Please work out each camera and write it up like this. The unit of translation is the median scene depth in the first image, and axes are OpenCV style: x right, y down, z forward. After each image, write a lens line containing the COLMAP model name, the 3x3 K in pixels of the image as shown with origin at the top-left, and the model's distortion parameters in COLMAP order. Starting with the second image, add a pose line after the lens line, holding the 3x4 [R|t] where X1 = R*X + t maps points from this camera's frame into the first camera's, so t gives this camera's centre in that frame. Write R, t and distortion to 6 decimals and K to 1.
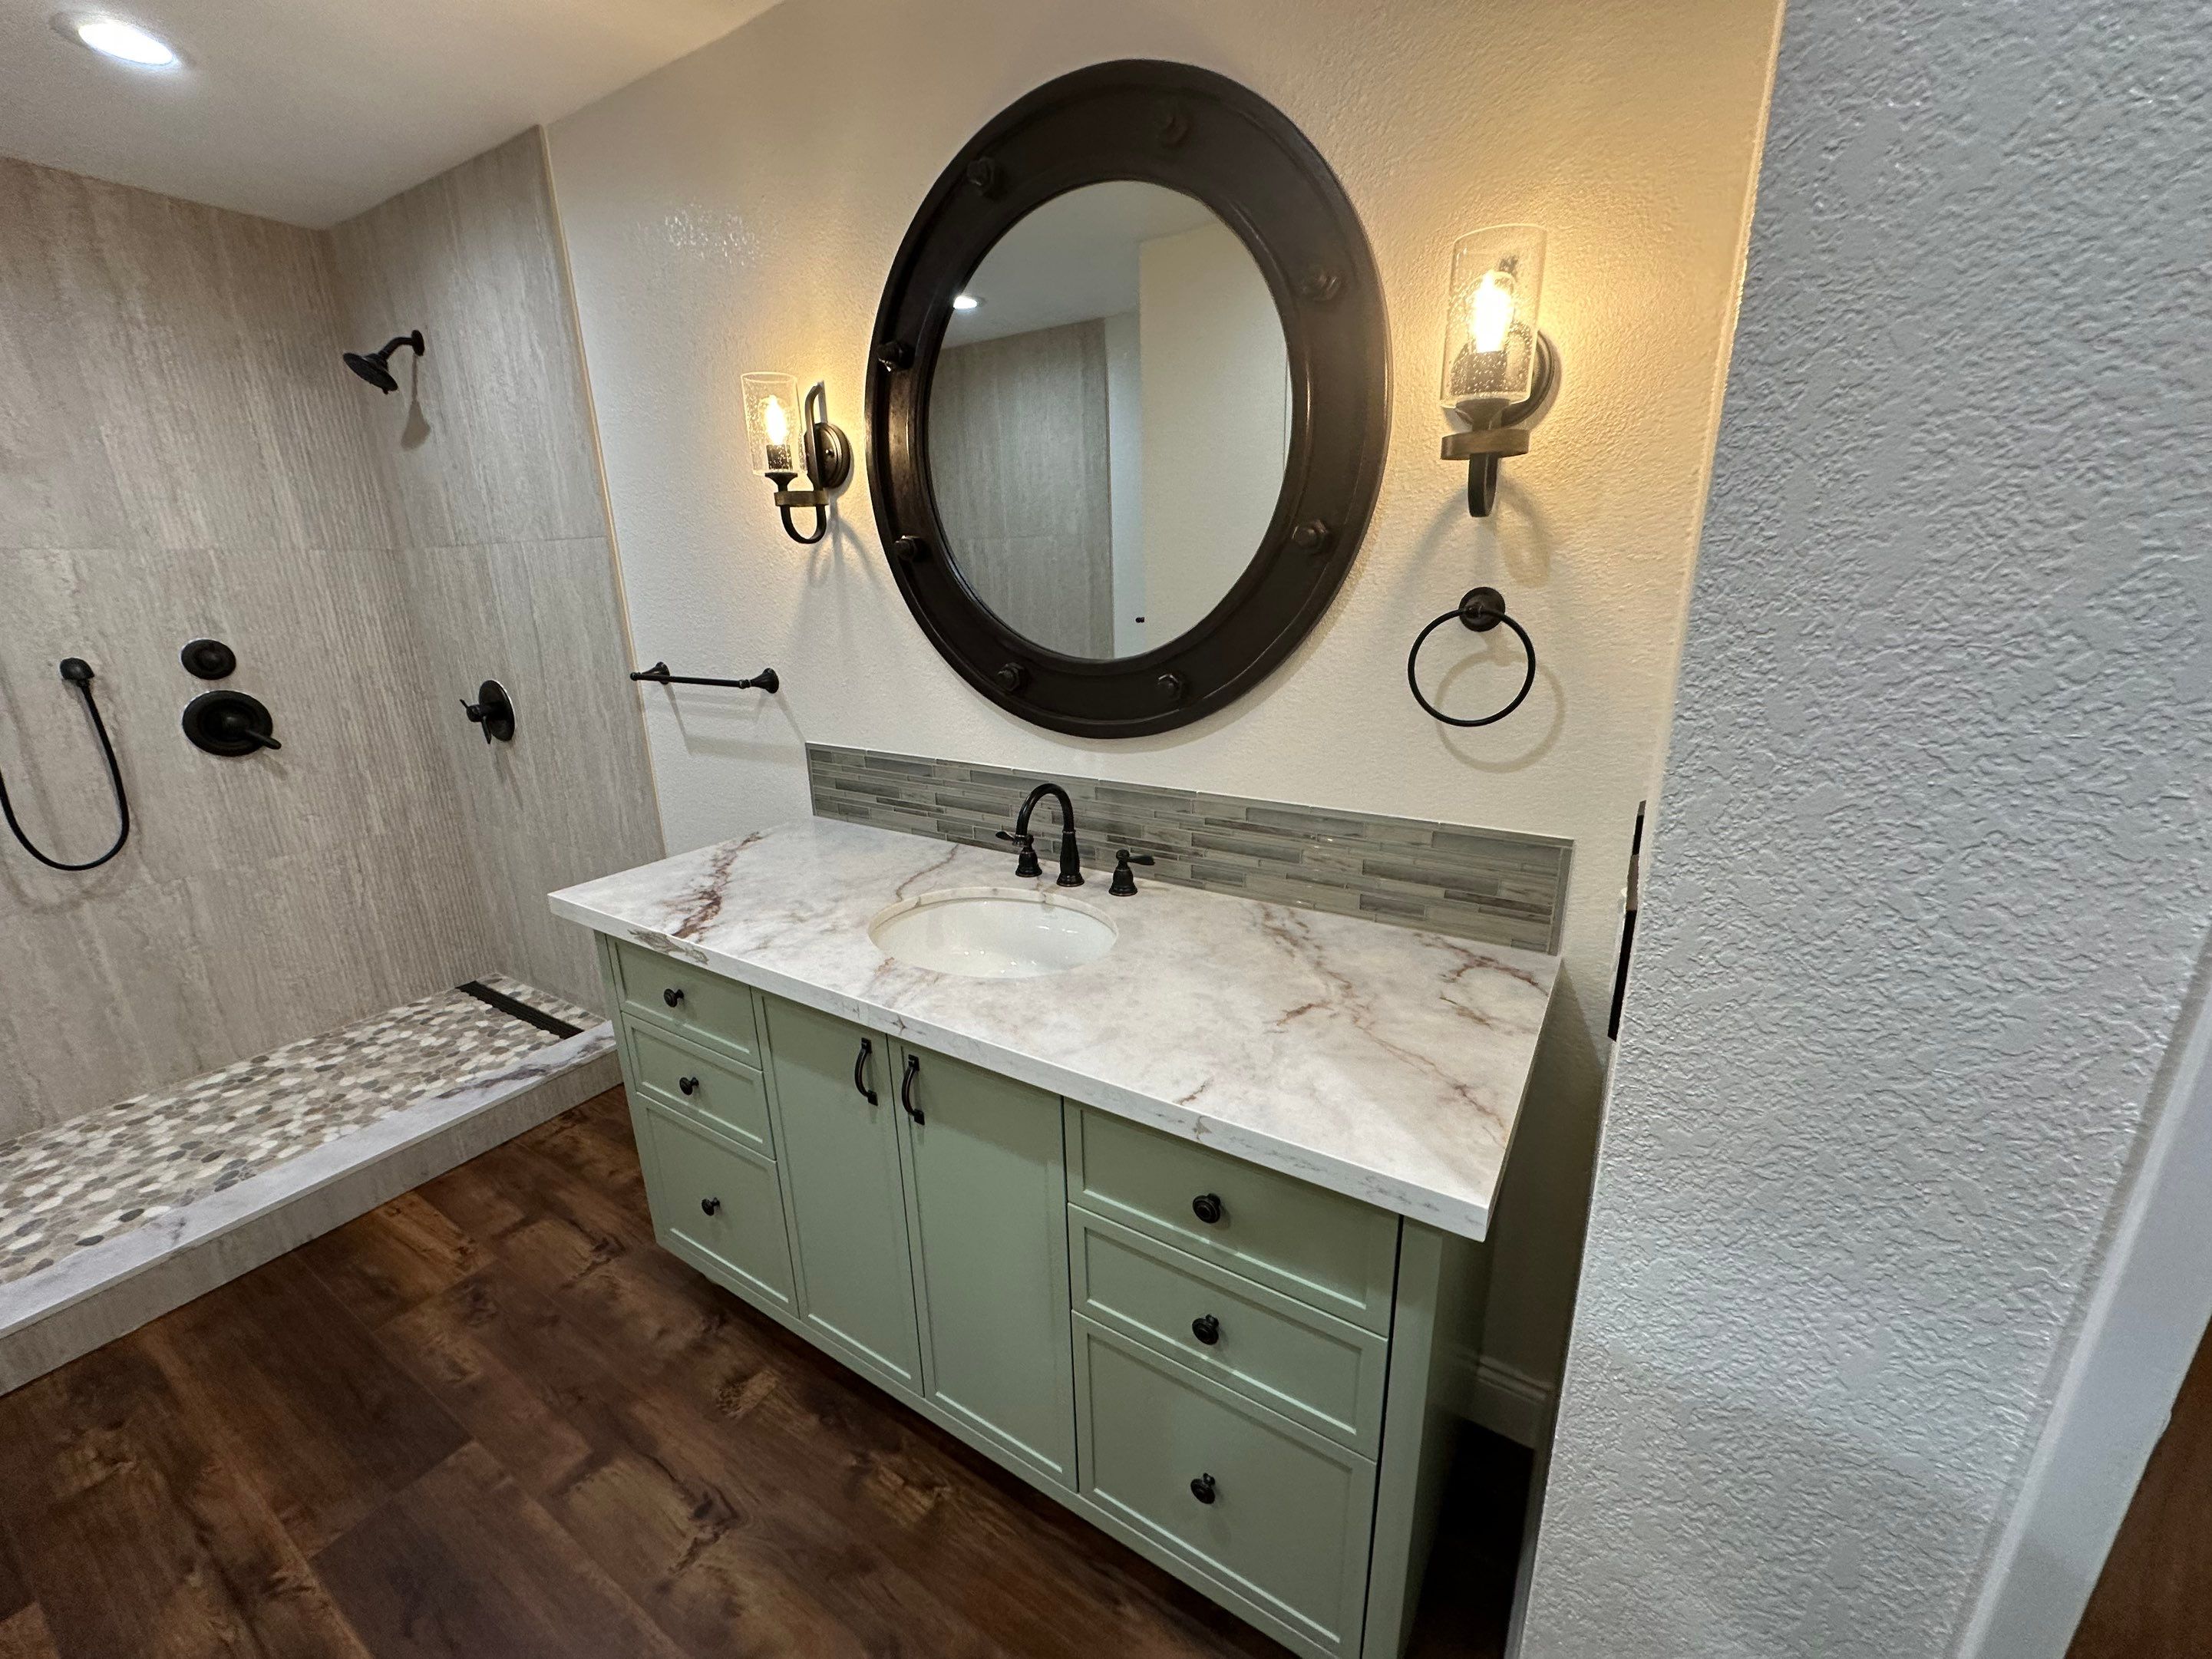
lens RADIAL K [[881.2, 0, 1103.9], [0, 881.2, 831.1], [0, 0, 1]] dist [-0.002889, 0.000602]
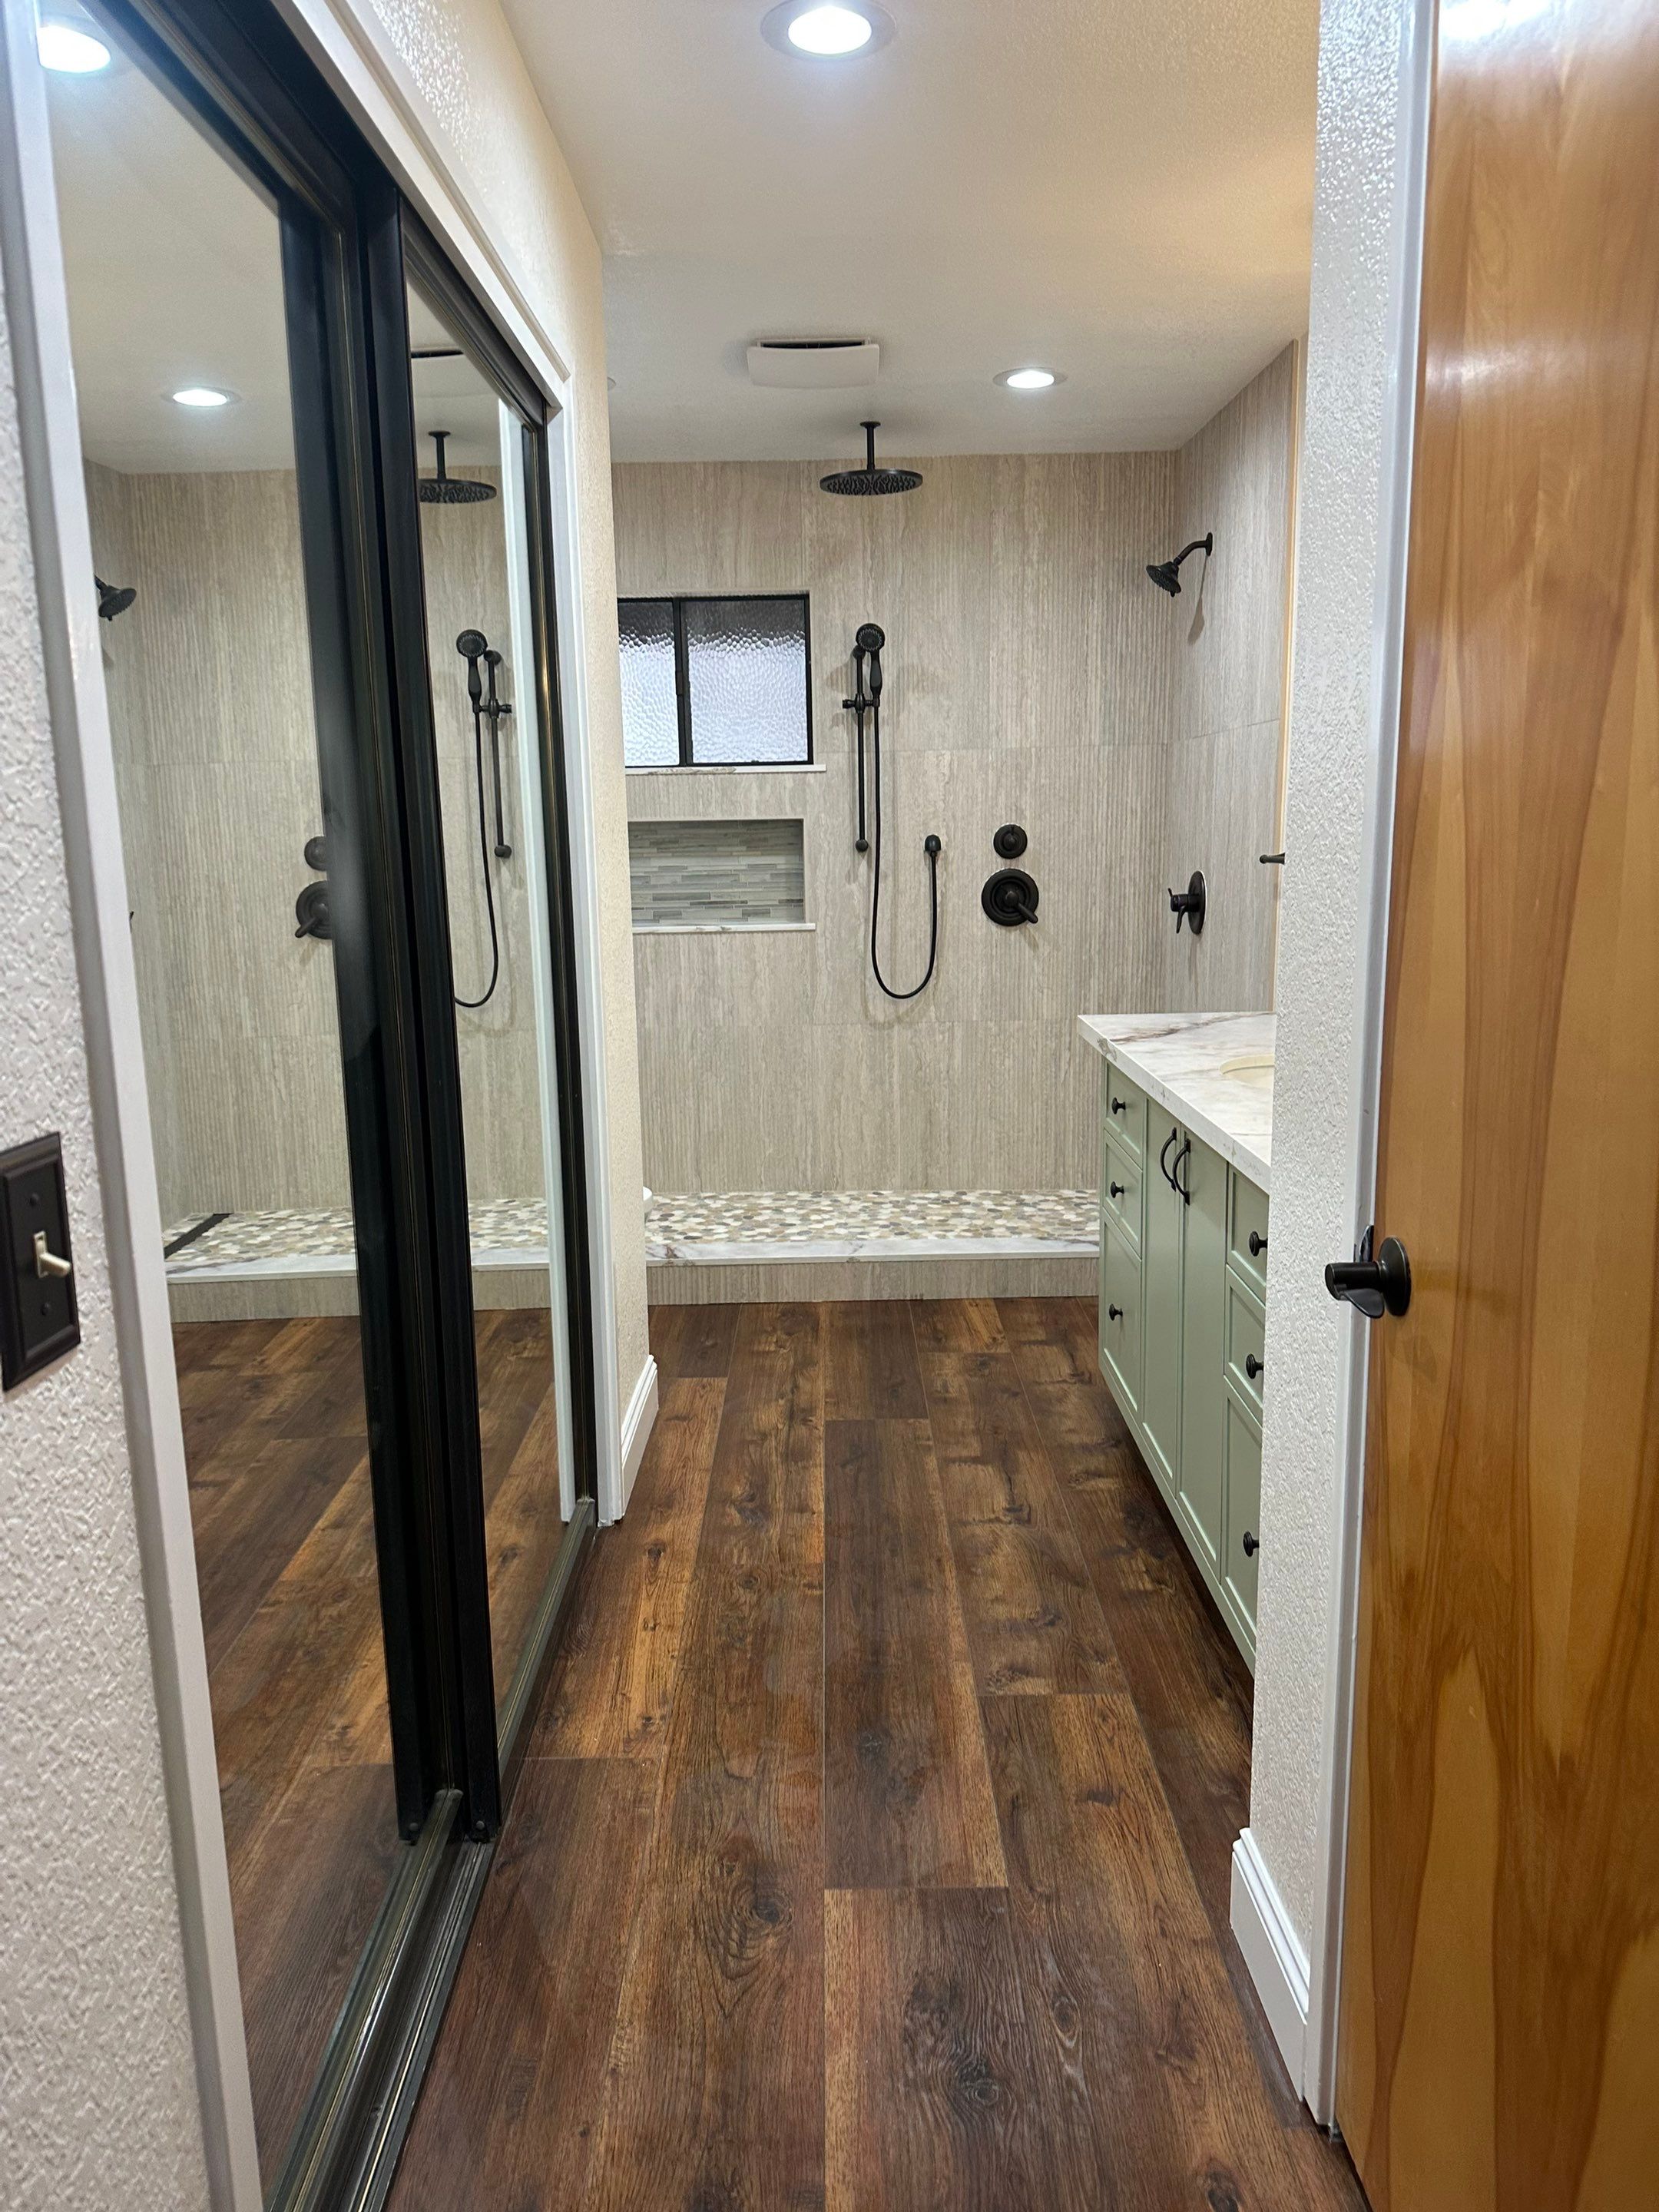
lens RADIAL K [[1545.1, 0, 827.9], [0, 1545.1, 1100.3], [0, 0, 1]] dist [0.160492, -0.256712]
pose [[0.529960, 0.160030, -0.832786, 0.787443], [-0.235890, 0.971094, 0.036495, 0.151132], [0.814554, 0.177105, 0.552391, -0.348219]]
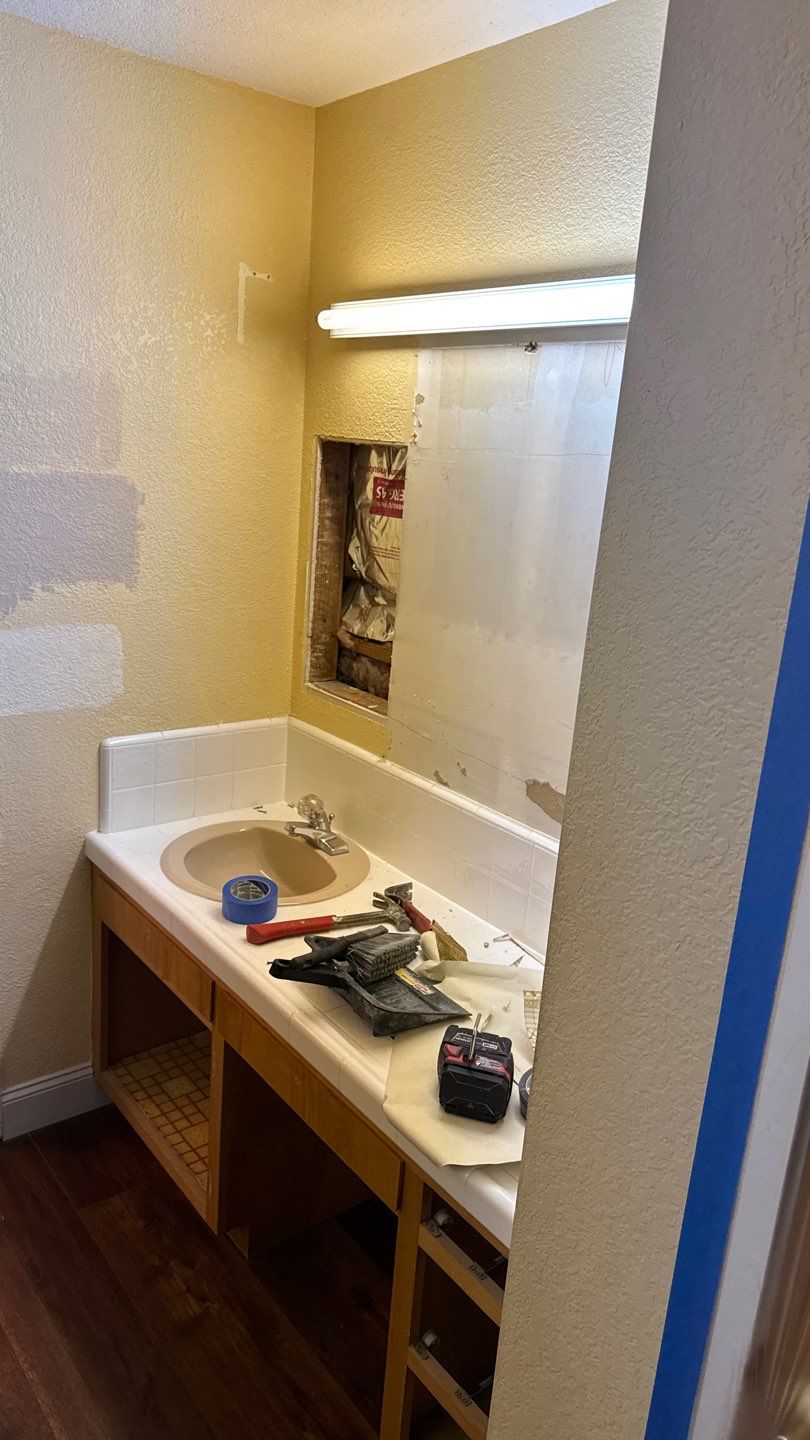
lens RADIAL K [[1036.6, 0, 390.3], [0, 1036.6, 724.4], [0, 0, 1]] dist [0.046941, -0.037802]
pose [[0.932291, 0.177458, -0.315185, 0.268252], [-0.187688, 0.982226, -0.002146, -0.068988], [0.309202, 0.061157, 0.949028, -0.267000]]
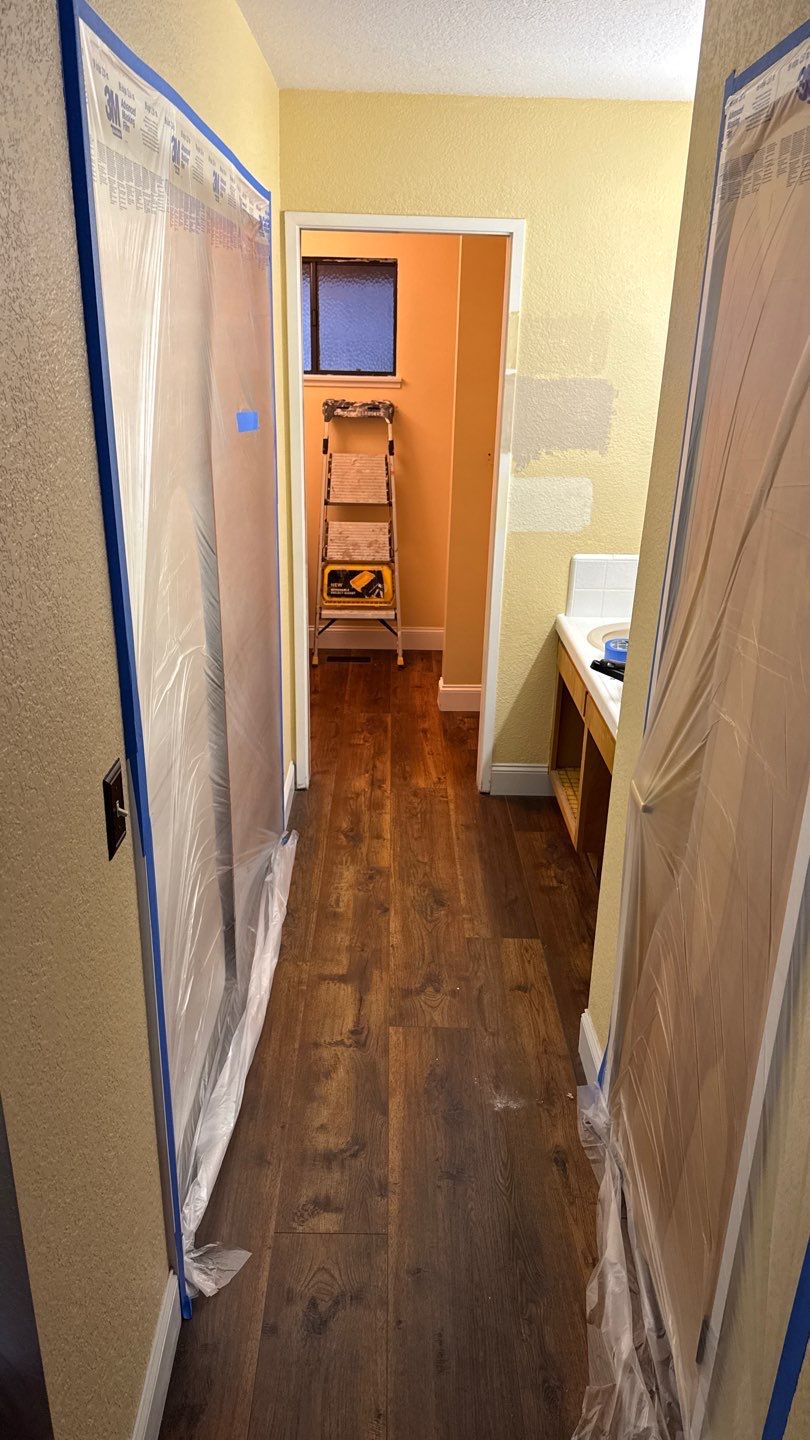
lens RADIAL K [[1009.7, 0, 409.1], [0, 1009.7, 728.1], [0, 0, 1]] dist [0.175055, -0.311367]
pose [[0.540154, 0.337906, -0.770749, 0.979280], [-0.278581, 0.936010, 0.215125, -0.010141], [0.794120, 0.098515, 0.599723, -0.558346]]
